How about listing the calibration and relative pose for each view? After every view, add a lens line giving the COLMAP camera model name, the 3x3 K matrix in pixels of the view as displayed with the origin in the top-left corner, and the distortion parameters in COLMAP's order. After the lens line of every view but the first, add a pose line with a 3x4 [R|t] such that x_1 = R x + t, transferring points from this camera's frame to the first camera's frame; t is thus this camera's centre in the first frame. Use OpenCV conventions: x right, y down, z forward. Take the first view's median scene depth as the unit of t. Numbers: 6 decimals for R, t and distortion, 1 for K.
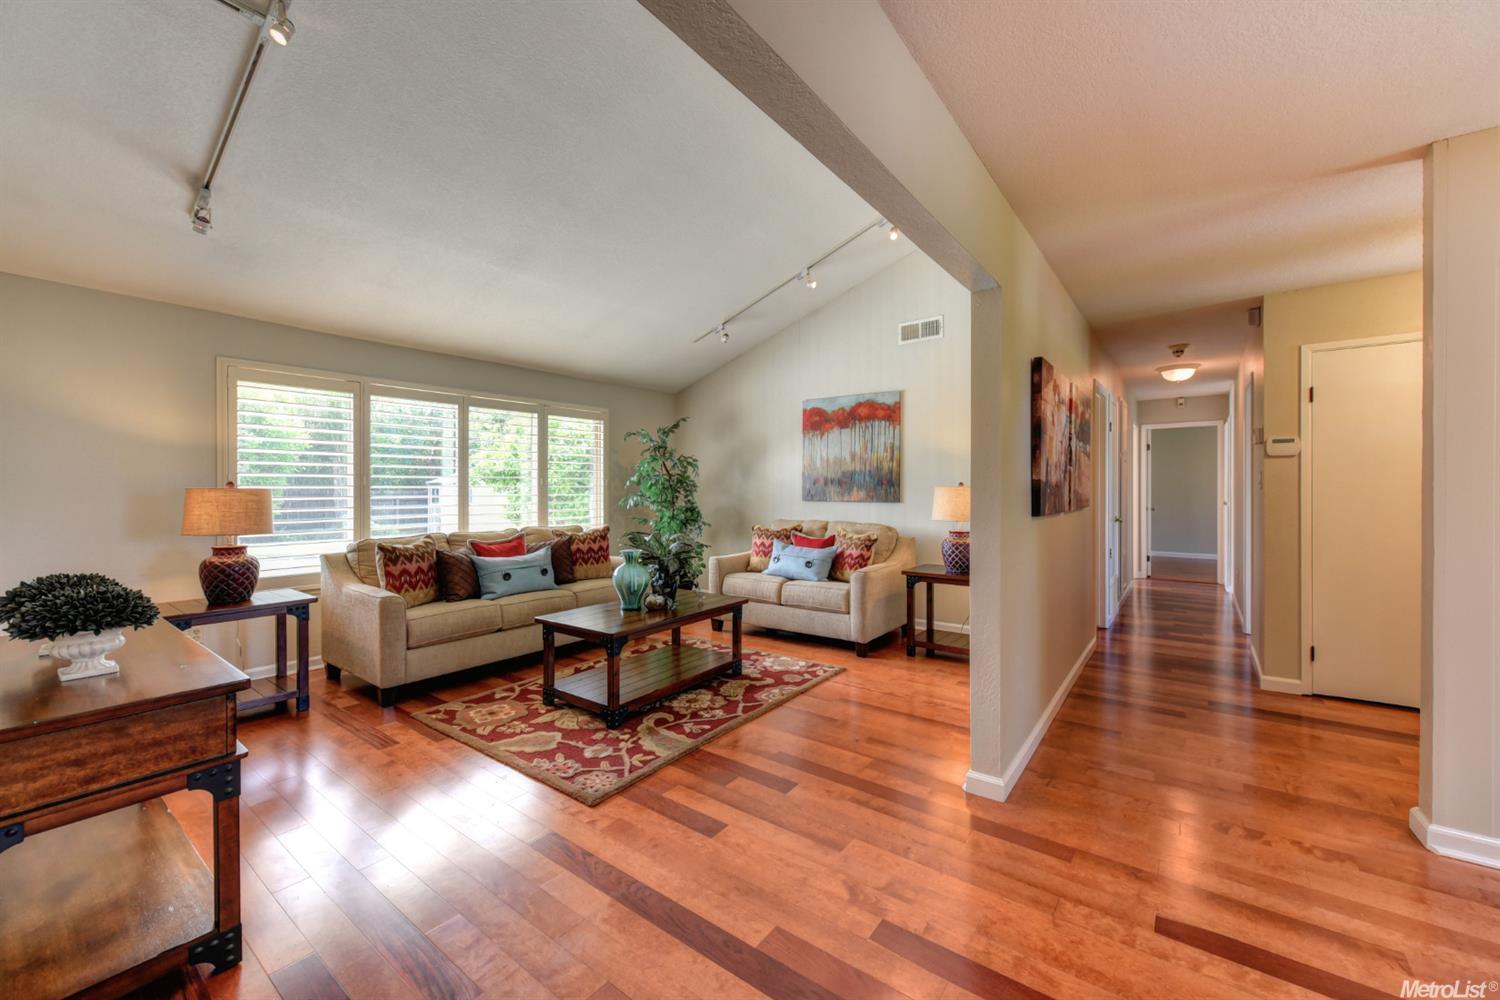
lens RADIAL K [[586.7, 0, 732.6], [0, 586.7, 467.3], [0, 0, 1]] dist [0.009602, -0.003486]
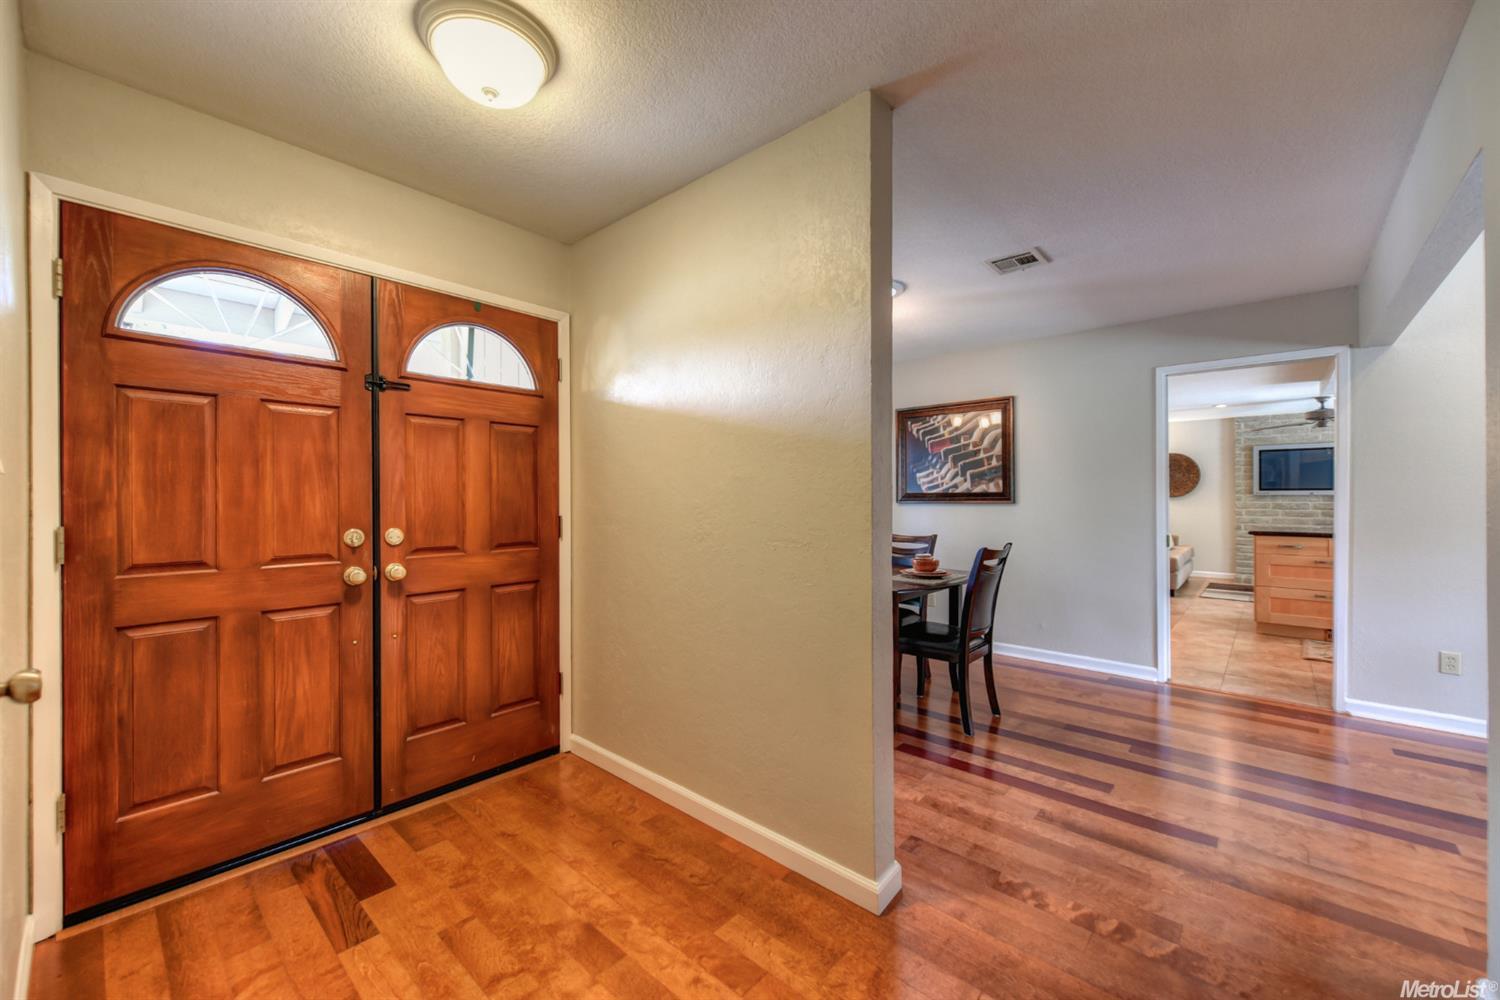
lens RADIAL K [[586.7, 0, 741.9], [0, 586.7, 495.0], [0, 0, 1]] dist [0.009602, -0.003486]
pose [[-0.997472, -0.009115, 0.070474, 0.722508], [-0.011636, 0.999304, -0.035438, 0.047659], [-0.070102, -0.036169, -0.996884, 1.032799]]
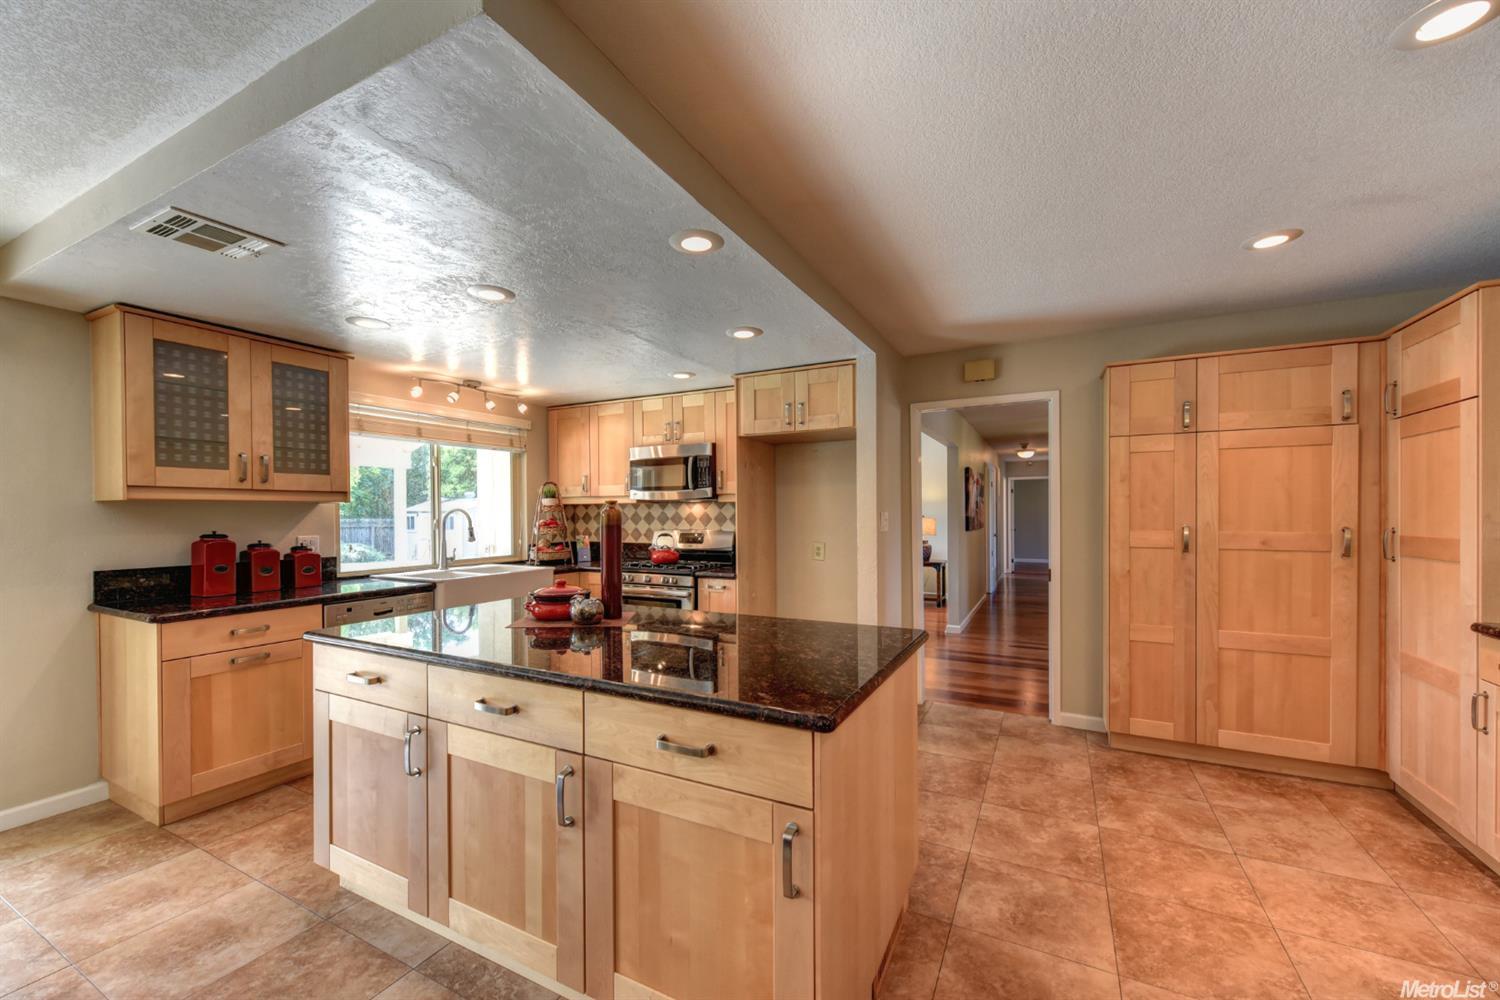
lens RADIAL K [[586.7, 0, 735.6], [0, 586.7, 510.5], [0, 0, 1]] dist [0.009602, -0.003486]
pose [[0.985734, -0.015564, 0.167590, -0.648864], [0.011326, 0.999592, 0.026210, -0.059304], [-0.167930, -0.023938, 0.985508, -0.959871]]
